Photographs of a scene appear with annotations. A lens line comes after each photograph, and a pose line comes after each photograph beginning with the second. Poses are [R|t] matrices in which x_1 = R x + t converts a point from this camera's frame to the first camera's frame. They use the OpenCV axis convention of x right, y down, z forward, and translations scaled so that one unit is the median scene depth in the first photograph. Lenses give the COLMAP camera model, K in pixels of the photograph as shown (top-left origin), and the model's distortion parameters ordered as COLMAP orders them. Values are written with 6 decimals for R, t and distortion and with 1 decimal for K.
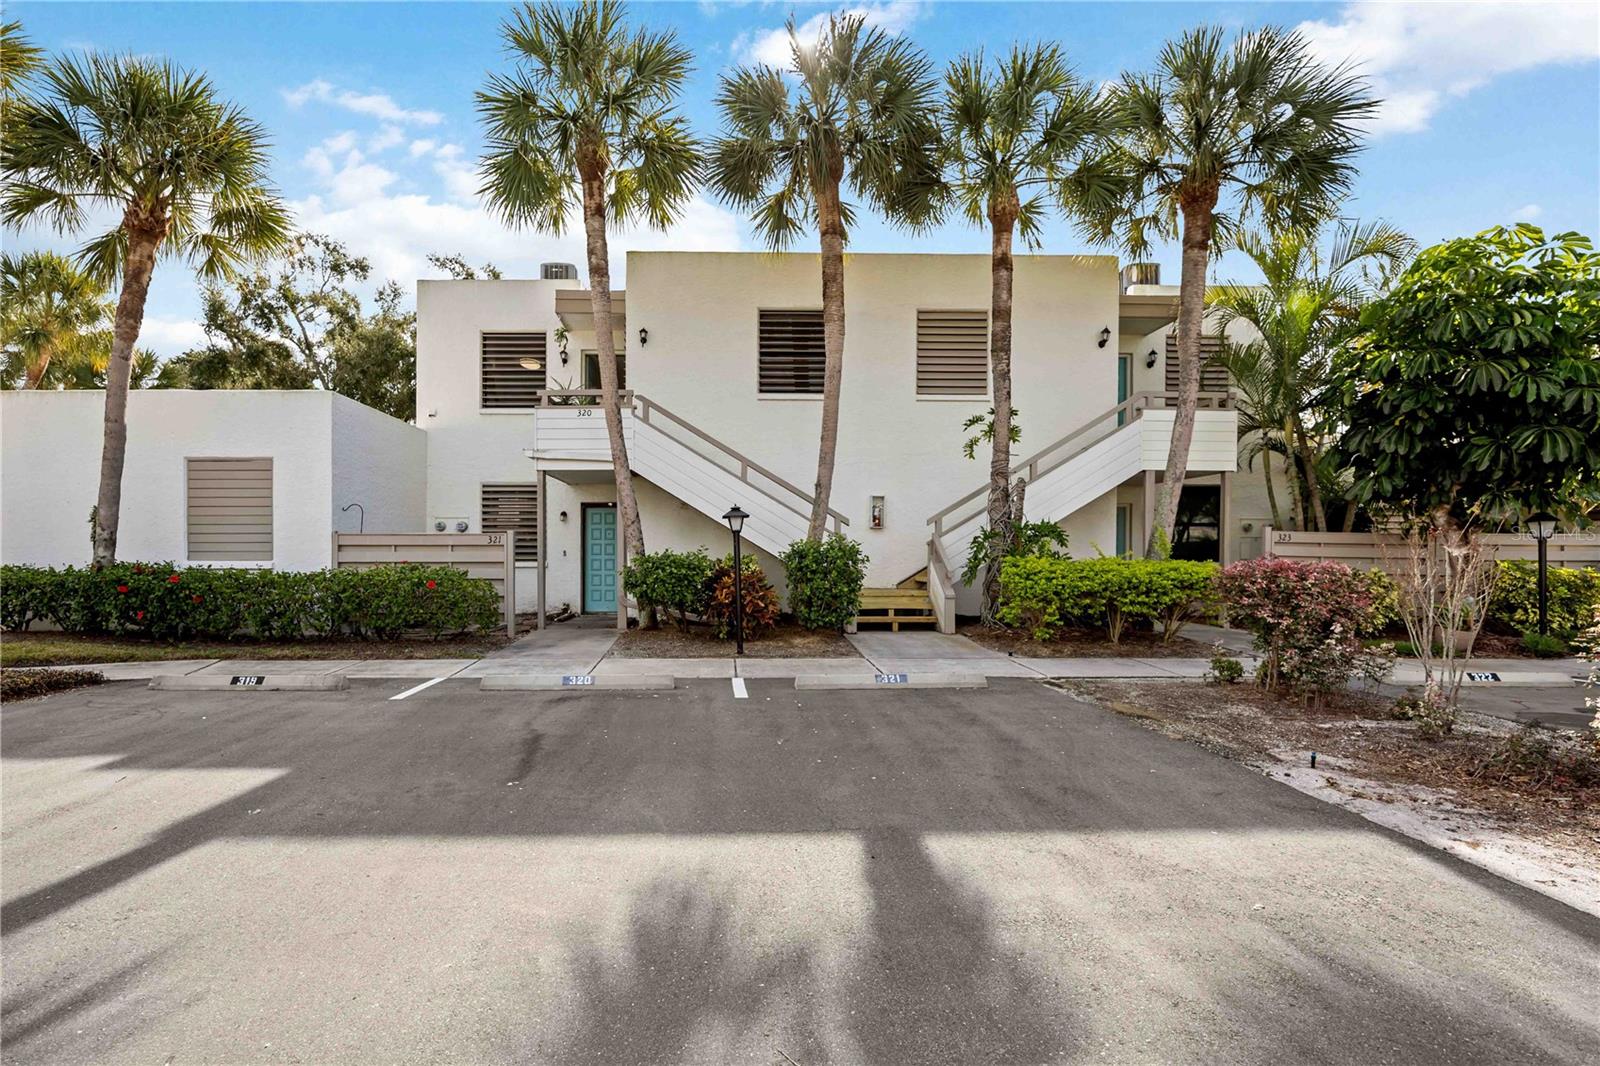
lens RADIAL K [[810.3, 0, 746.5], [0, 810.3, 569.3], [0, 0, 1]] dist [-0.001346, 0.000983]
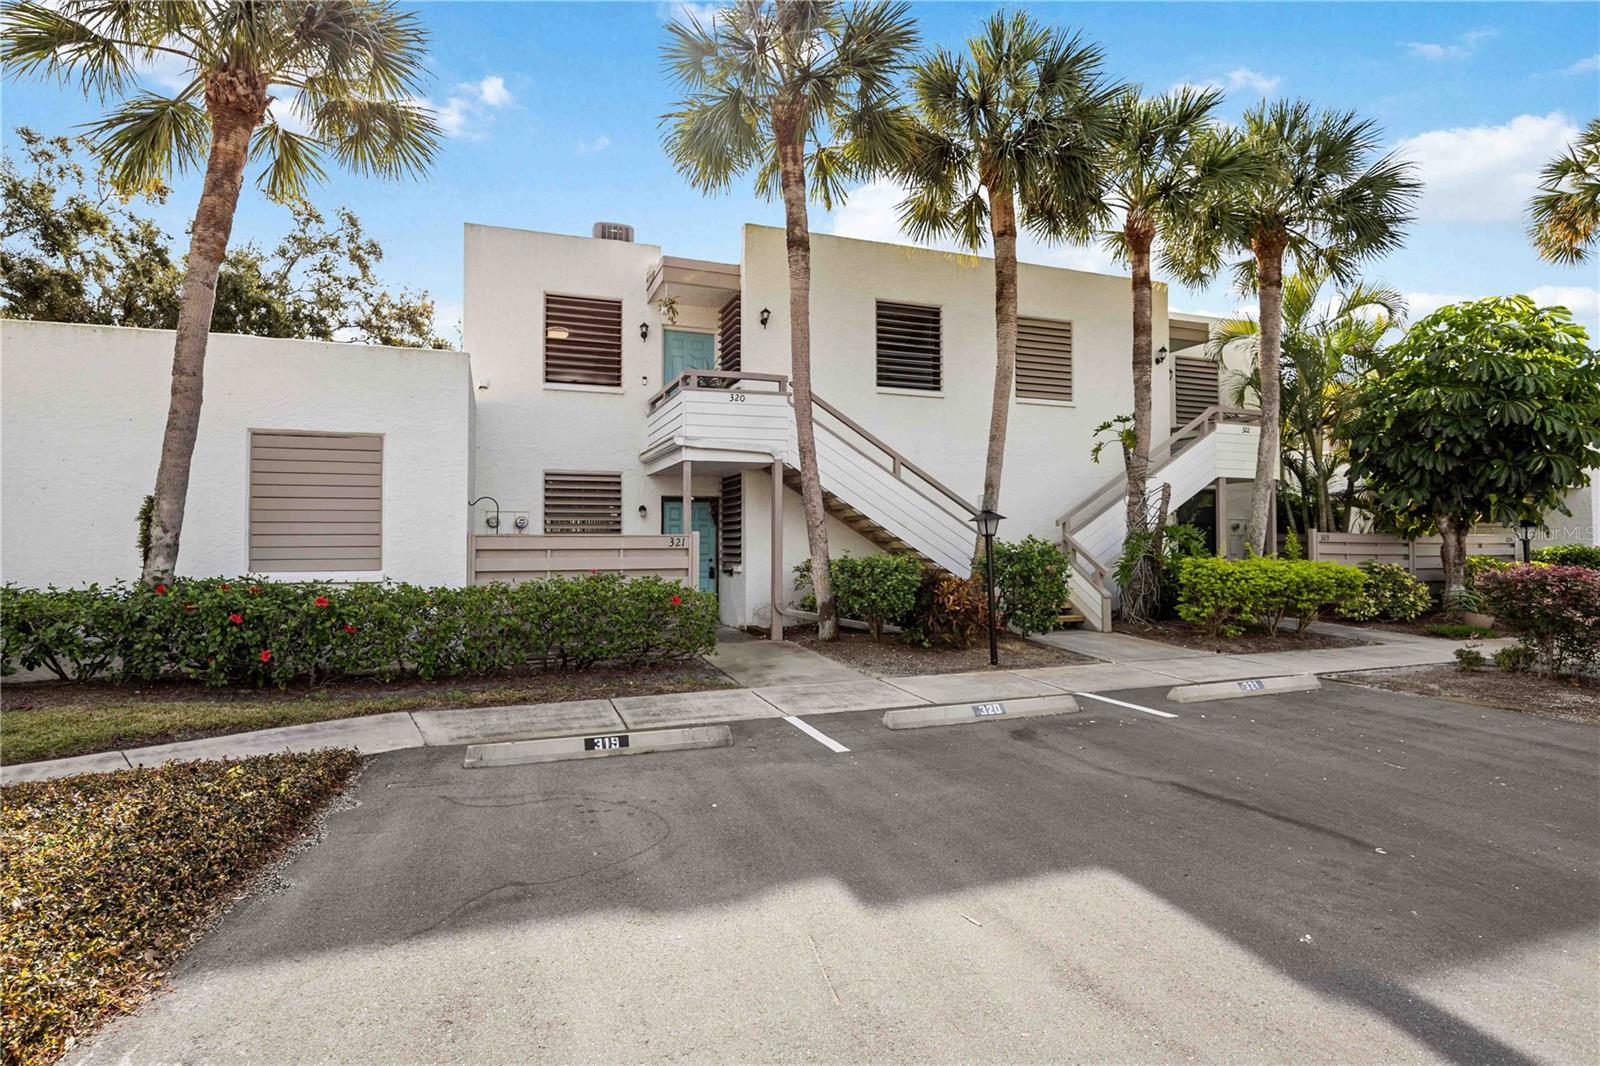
lens RADIAL K [[810.3, 0, 799.9], [0, 810.3, 527.9], [0, 0, 1]] dist [-0.001346, 0.000983]
pose [[0.941359, 0.002954, 0.337393, -0.488631], [0.009333, 0.999351, -0.034789, -0.021393], [-0.337277, 0.035898, 0.940721, 0.166876]]
